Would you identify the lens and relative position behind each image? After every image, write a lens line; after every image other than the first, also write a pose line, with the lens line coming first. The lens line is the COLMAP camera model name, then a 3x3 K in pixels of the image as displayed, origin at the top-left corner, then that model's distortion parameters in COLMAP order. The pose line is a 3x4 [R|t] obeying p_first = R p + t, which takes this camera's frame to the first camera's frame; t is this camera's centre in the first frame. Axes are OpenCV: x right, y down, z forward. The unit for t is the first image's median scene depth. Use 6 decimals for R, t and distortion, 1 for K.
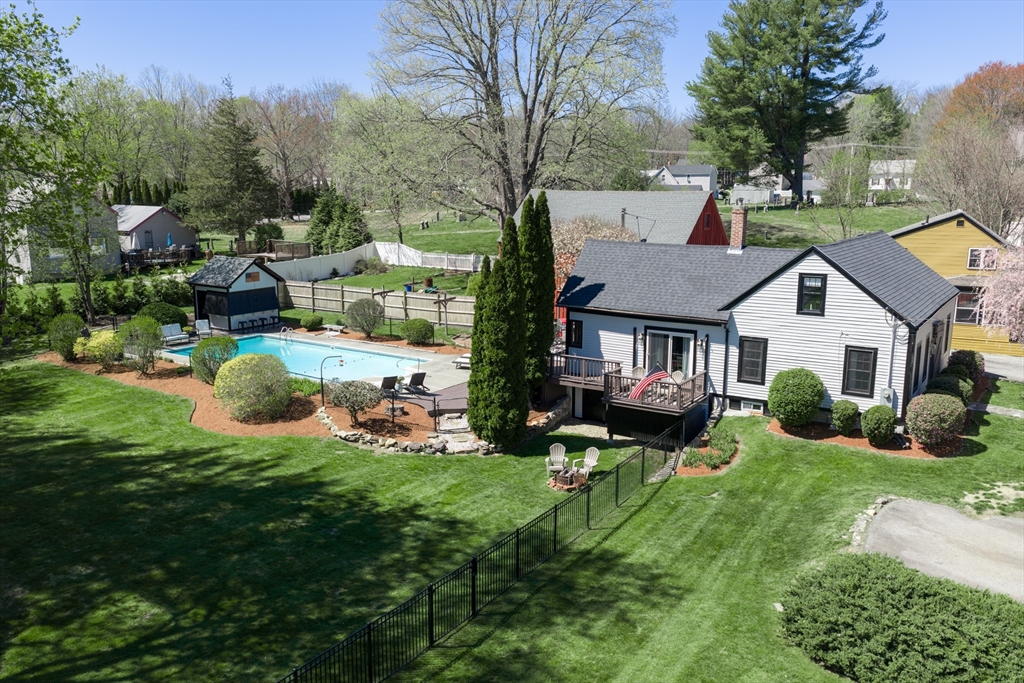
lens RADIAL K [[840.0, 0, 512.0], [0, 840.0, 341.5], [0, 0, 1]] dist [0.022178, 0.006373]
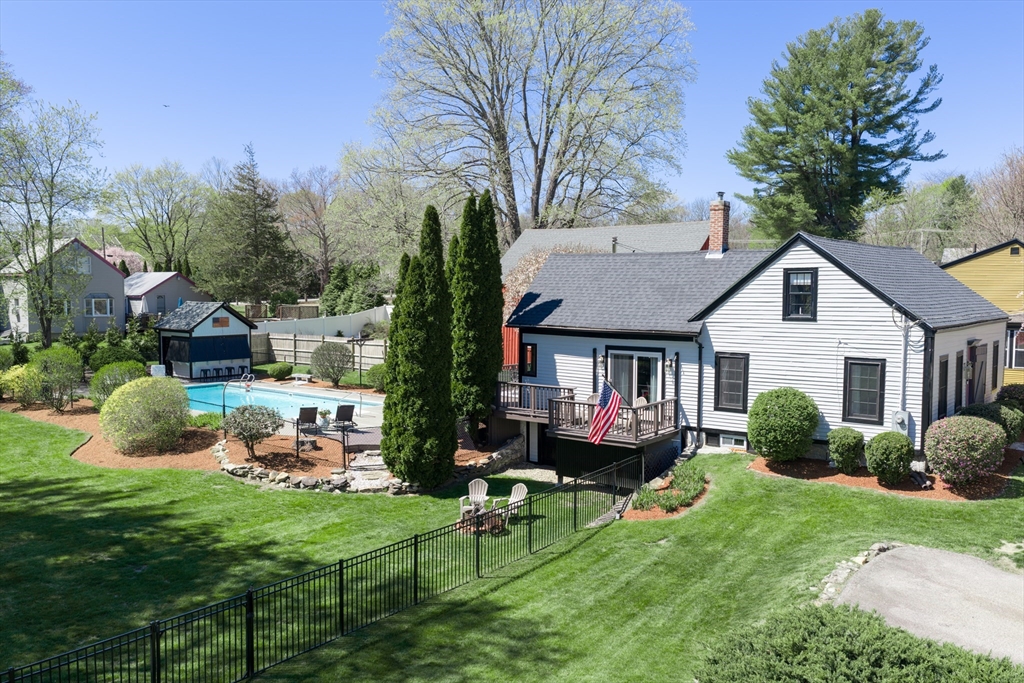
lens RADIAL K [[840.0, 0, 512.0], [0, 840.0, 341.5], [0, 0, 1]] dist [0.022178, 0.006373]
pose [[0.996246, 0.005973, -0.086362, 0.148010], [-0.016508, 0.992419, -0.121790, 0.085074], [0.084980, 0.122759, 0.988792, 0.190535]]
